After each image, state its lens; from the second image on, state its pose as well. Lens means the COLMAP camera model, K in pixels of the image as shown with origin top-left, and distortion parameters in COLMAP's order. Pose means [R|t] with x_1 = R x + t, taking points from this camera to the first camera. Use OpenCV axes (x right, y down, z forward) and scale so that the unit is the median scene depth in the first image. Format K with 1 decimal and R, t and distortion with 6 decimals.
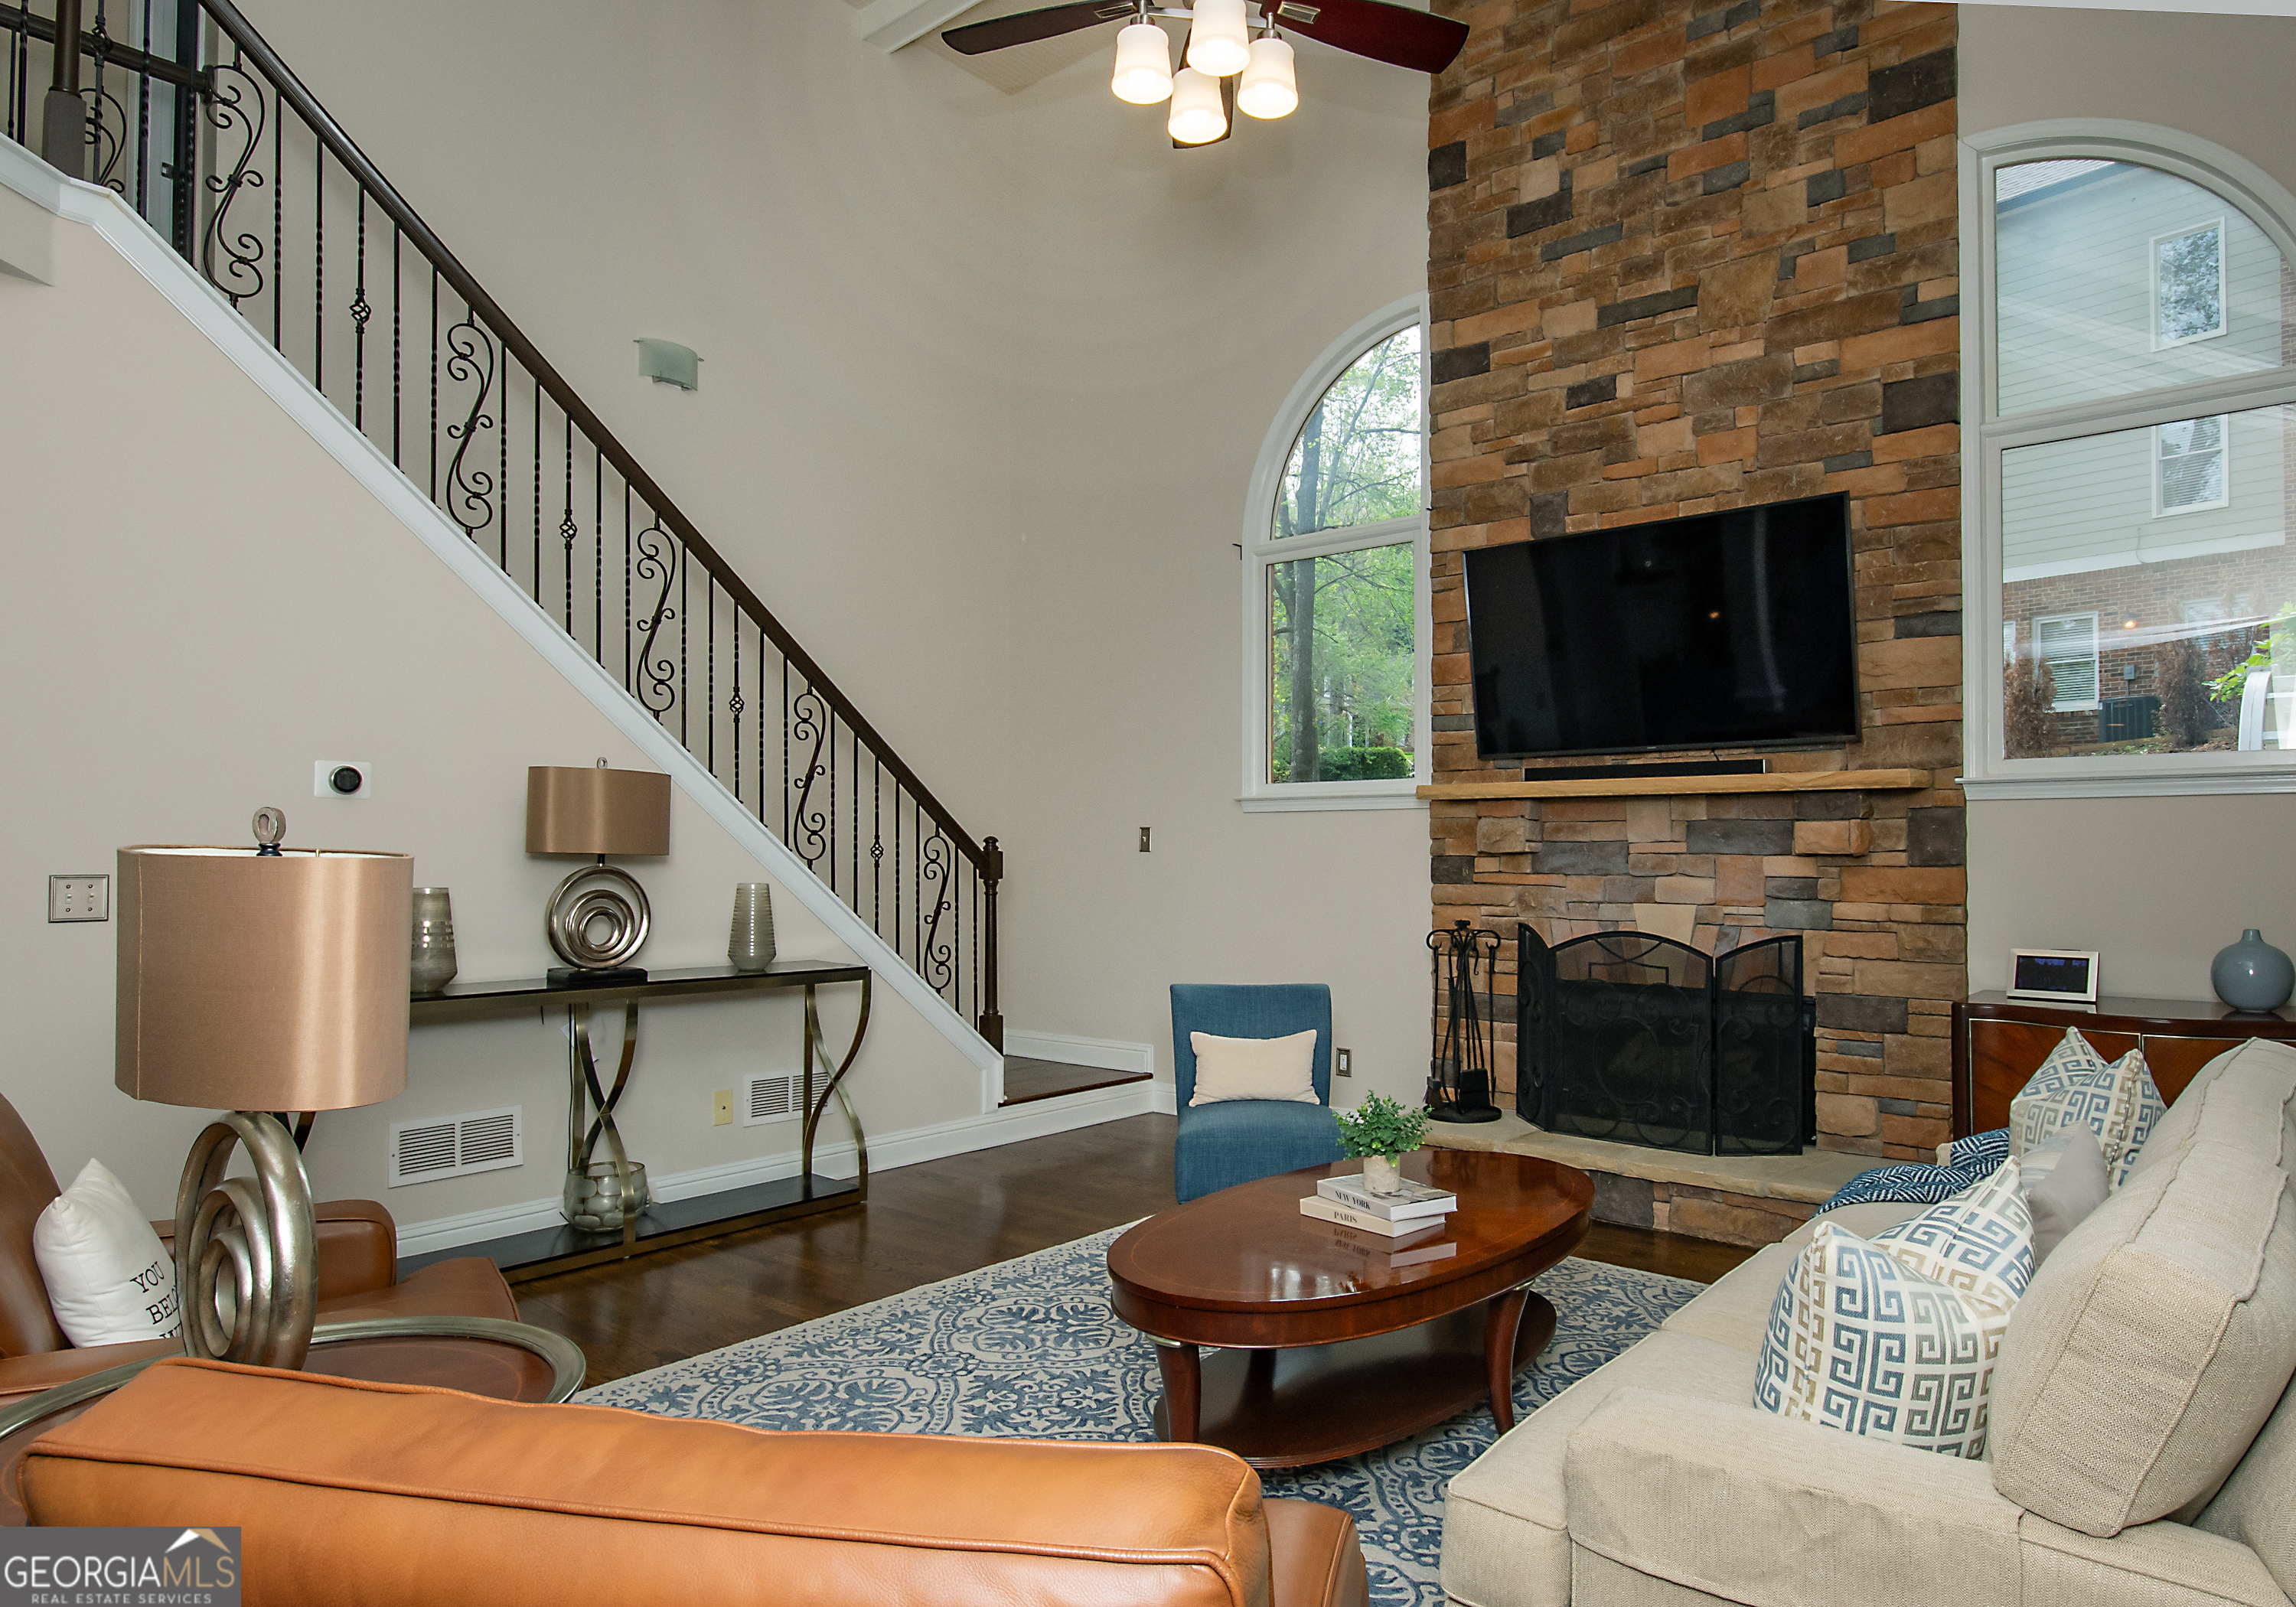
lens RADIAL K [[1387.3, 0, 1206.2], [0, 1387.3, 820.1], [0, 0, 1]] dist [0.000728, 0.003520]
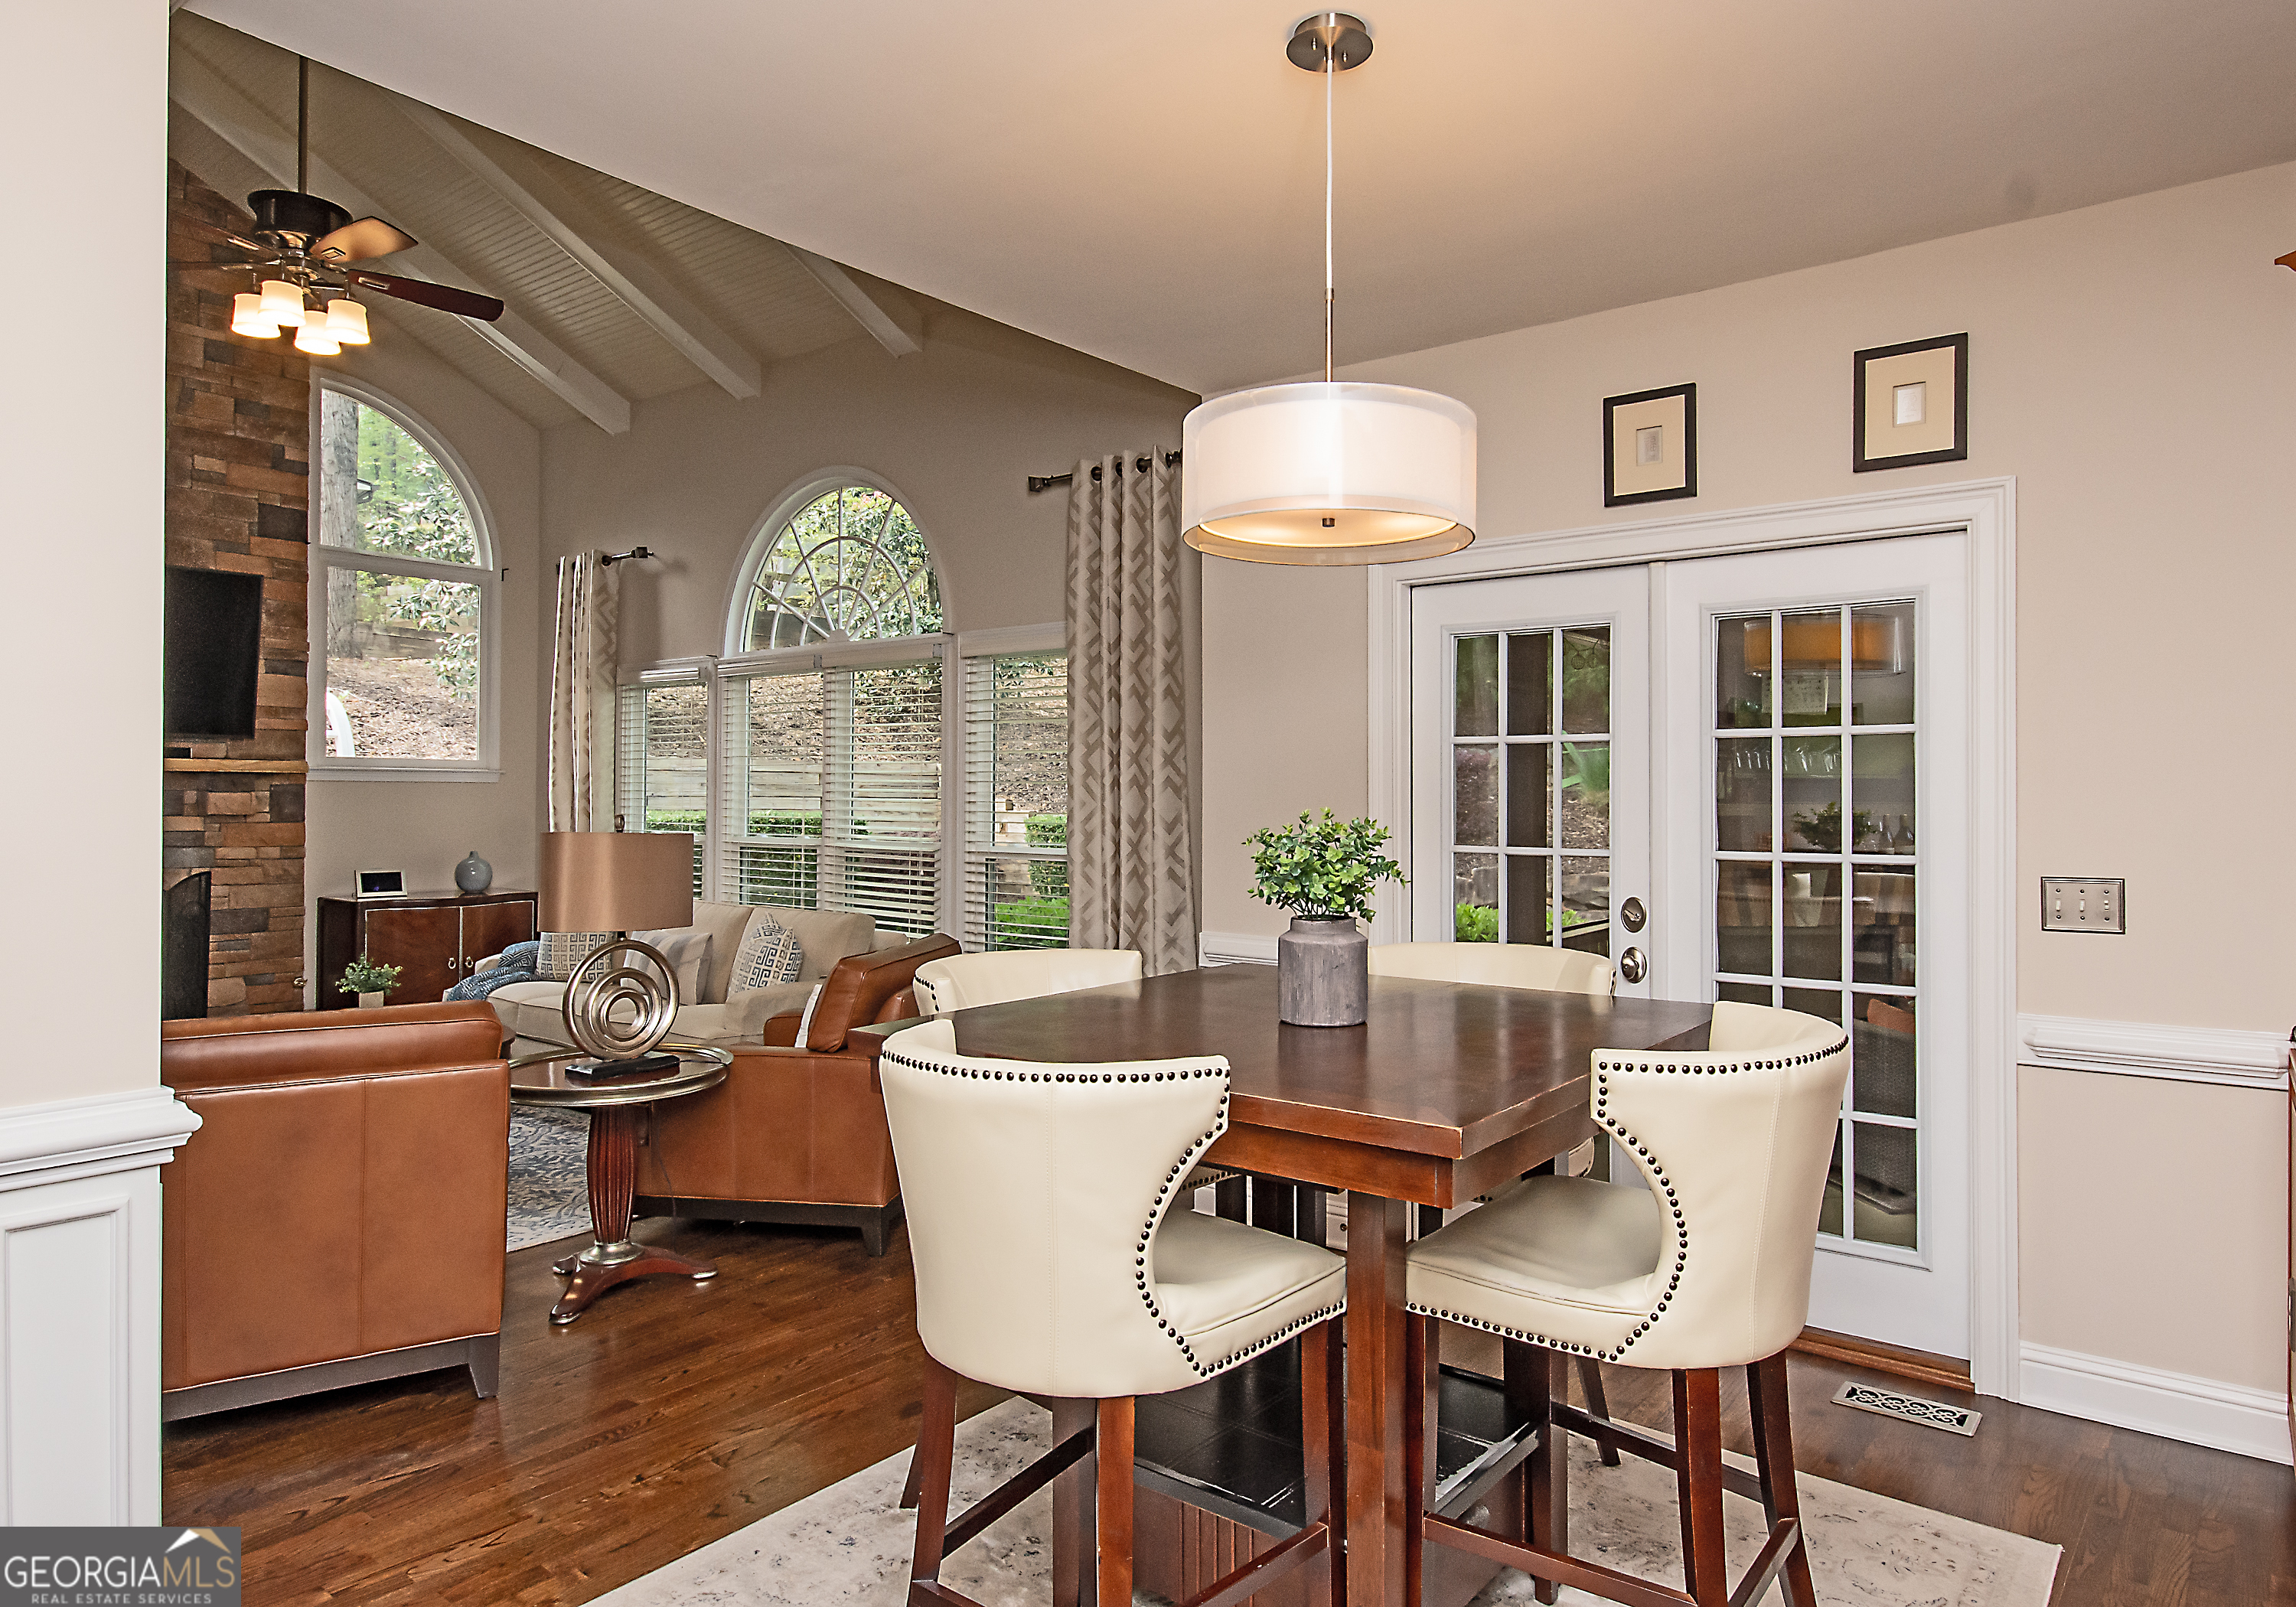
lens RADIAL K [[1383.8, 0, 1188.2], [0, 1383.8, 790.6], [0, 0, 1]] dist [0.028738, -0.028355]
pose [[-0.027799, 0.004720, 0.999602, -1.044978], [-0.028850, 0.999568, -0.005522, -0.022320], [-0.999197, -0.028992, -0.027650, 0.024056]]
